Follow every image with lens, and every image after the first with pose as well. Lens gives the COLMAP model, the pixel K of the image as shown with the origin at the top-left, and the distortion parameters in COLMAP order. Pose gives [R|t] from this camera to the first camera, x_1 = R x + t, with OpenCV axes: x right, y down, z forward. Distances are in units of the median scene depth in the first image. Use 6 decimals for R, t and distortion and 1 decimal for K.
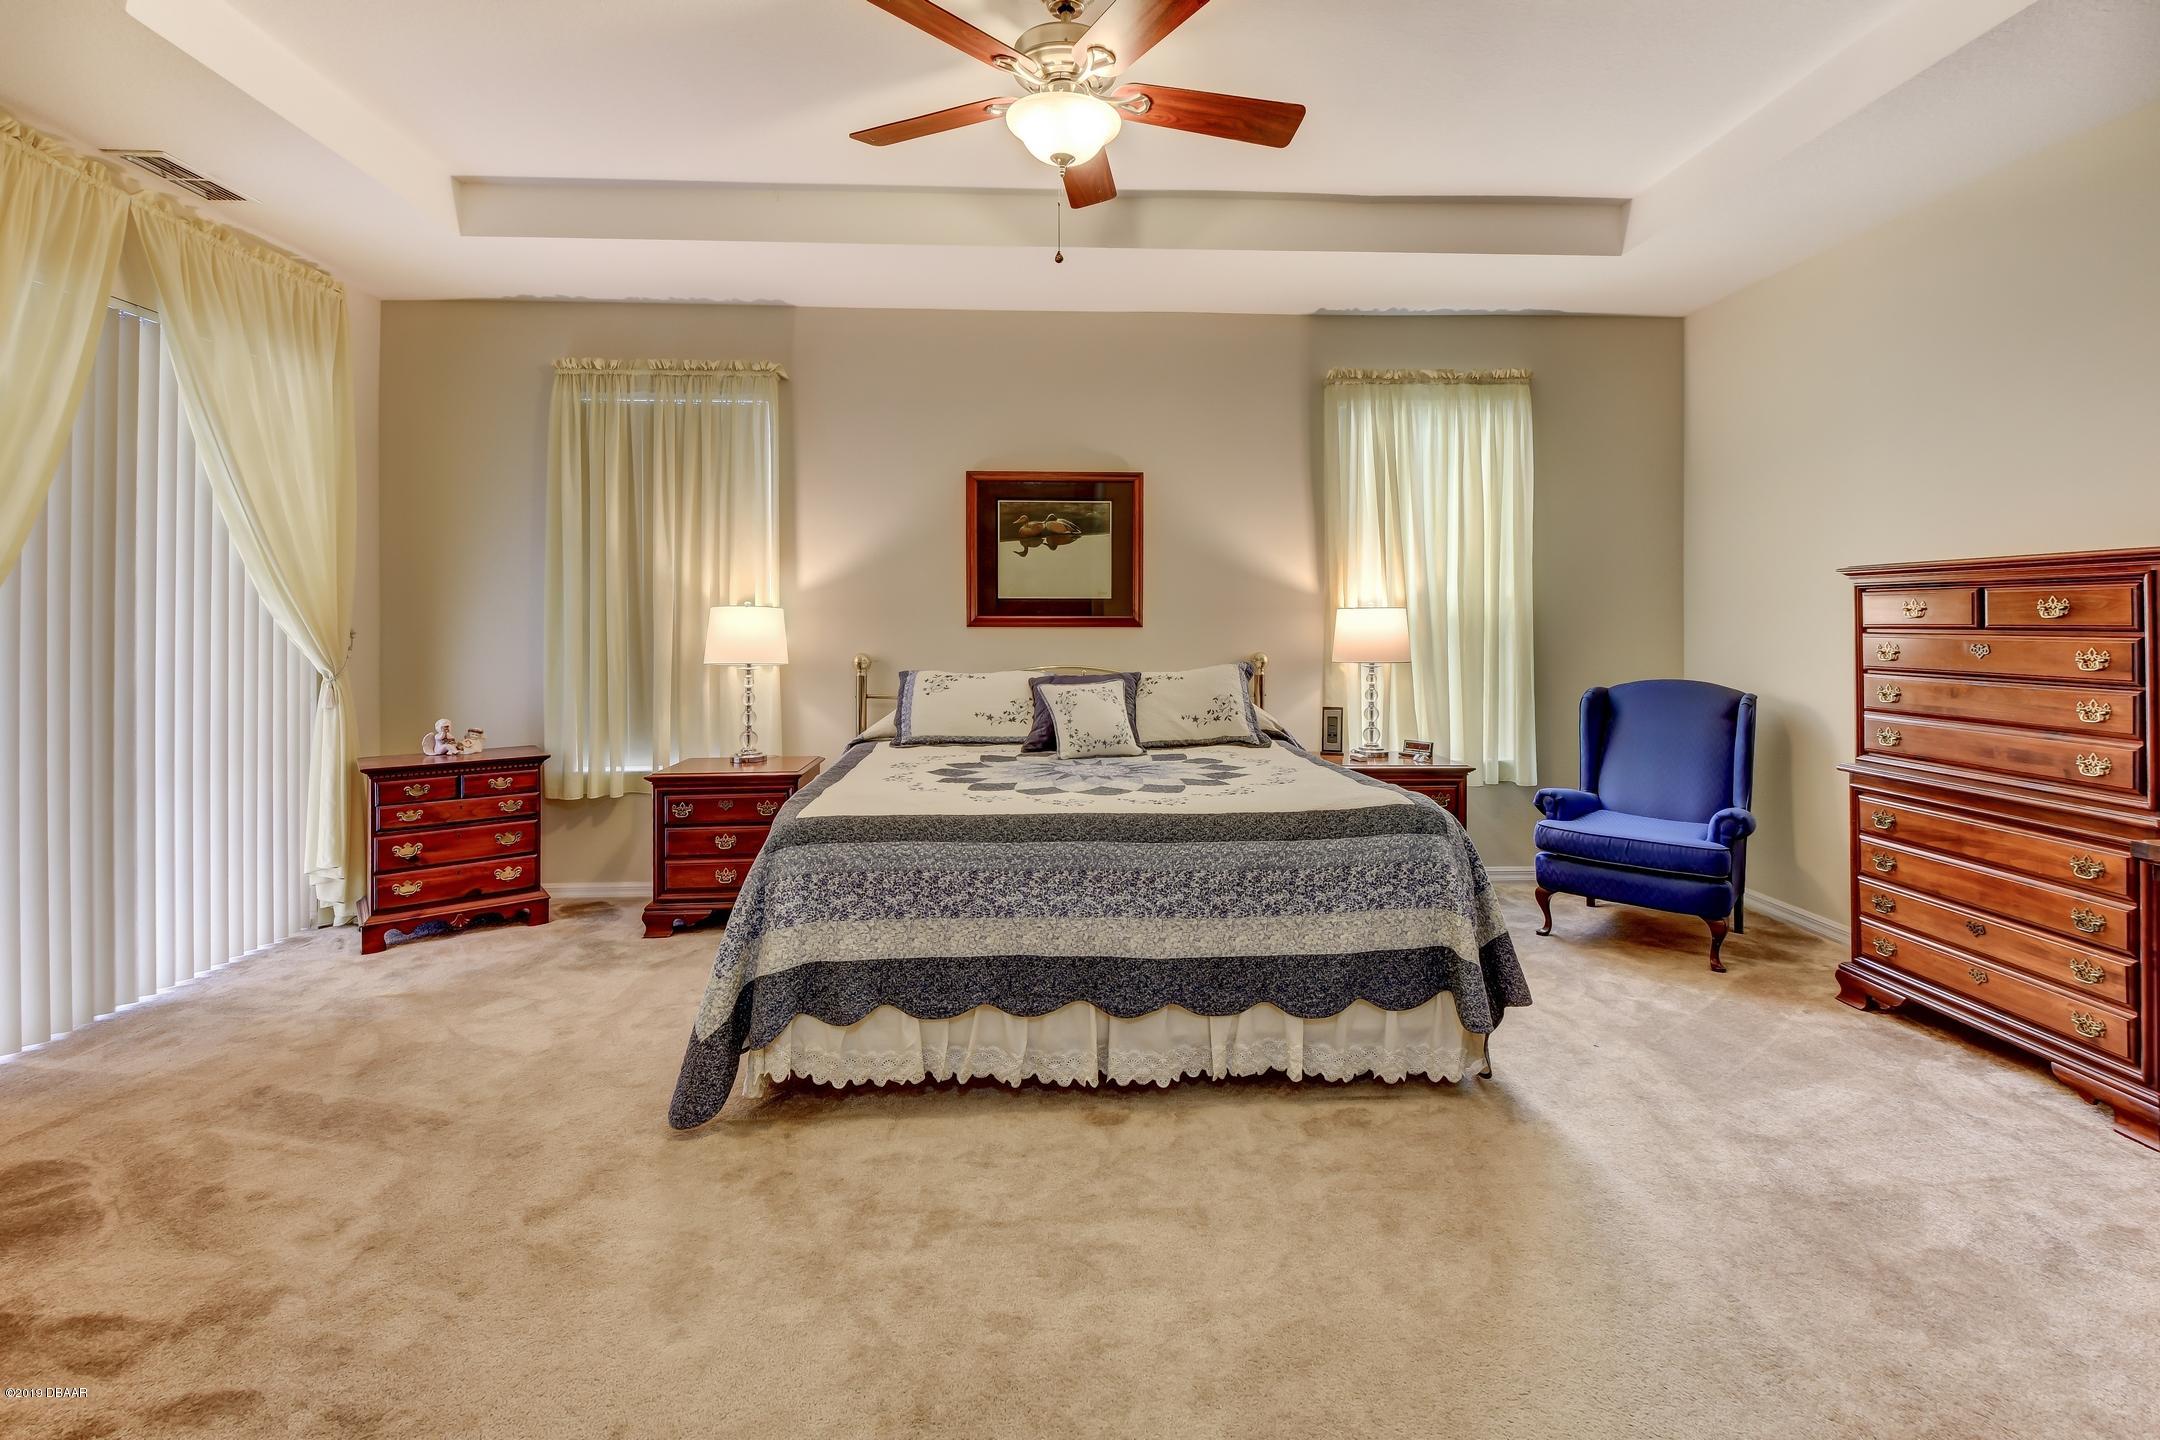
lens RADIAL K [[969.8, 0, 1102.4], [0, 969.8, 671.6], [0, 0, 1]] dist [0.002007, -0.007875]
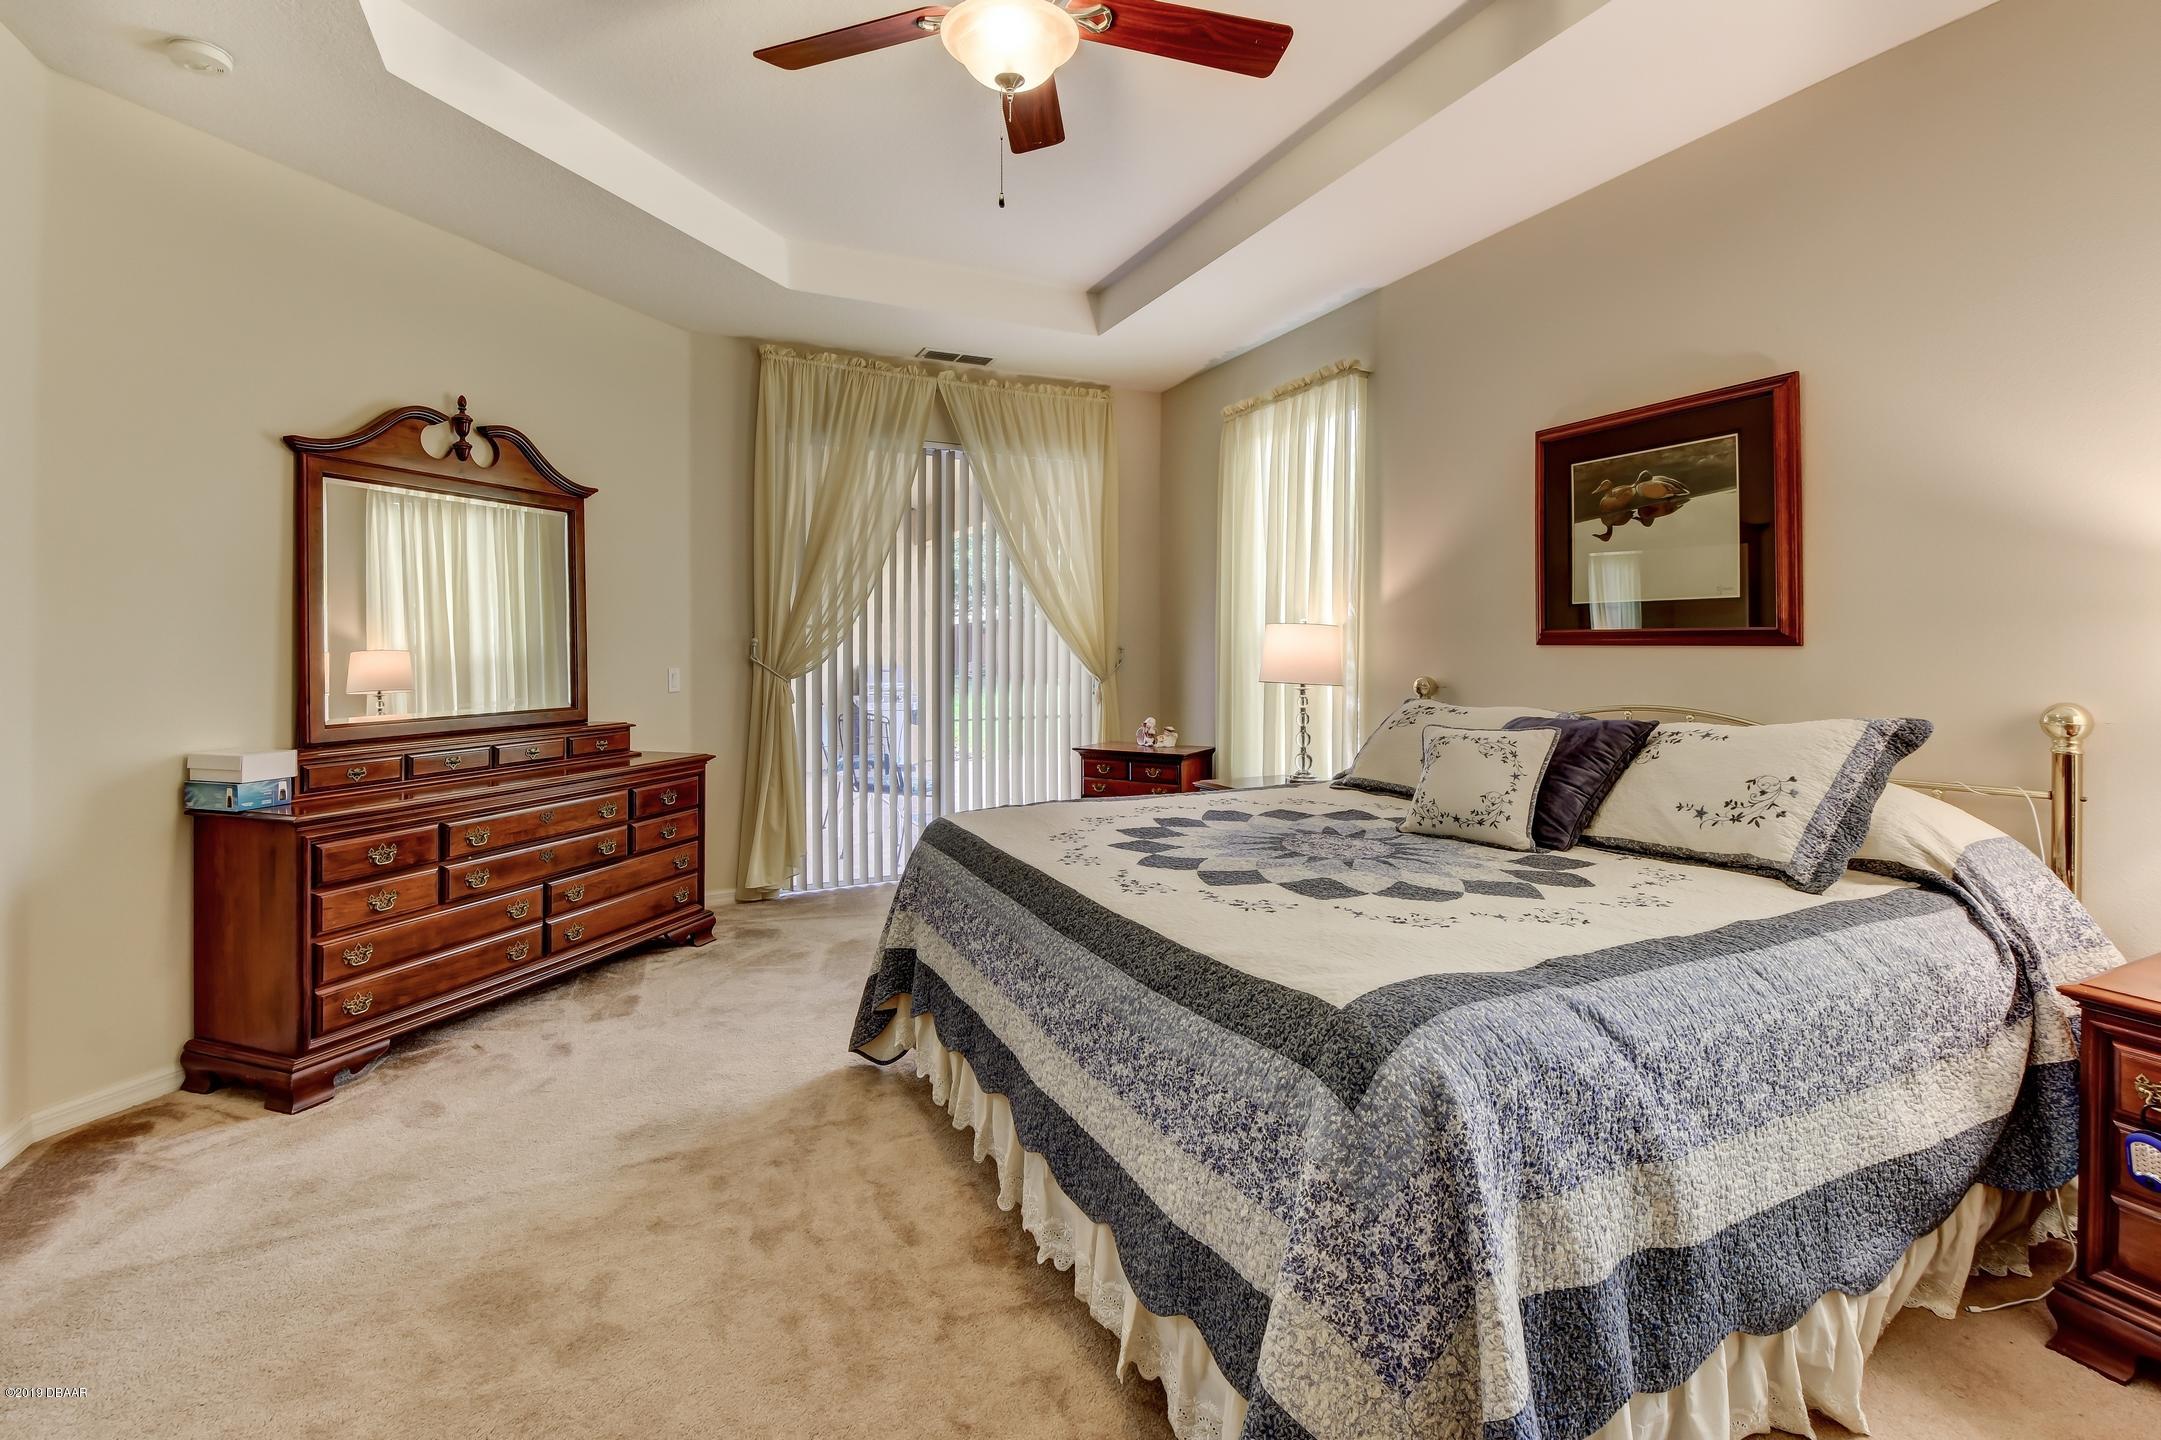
lens RADIAL K [[987.1, 0, 1078.0], [0, 987.1, 679.5], [0, 0, 1]] dist [0.000315, -0.000047]
pose [[0.362589, 0.032742, -0.931374, 0.428657], [-0.048383, 0.998696, 0.016273, -0.016040], [0.930692, 0.039162, 0.363701, 0.414686]]
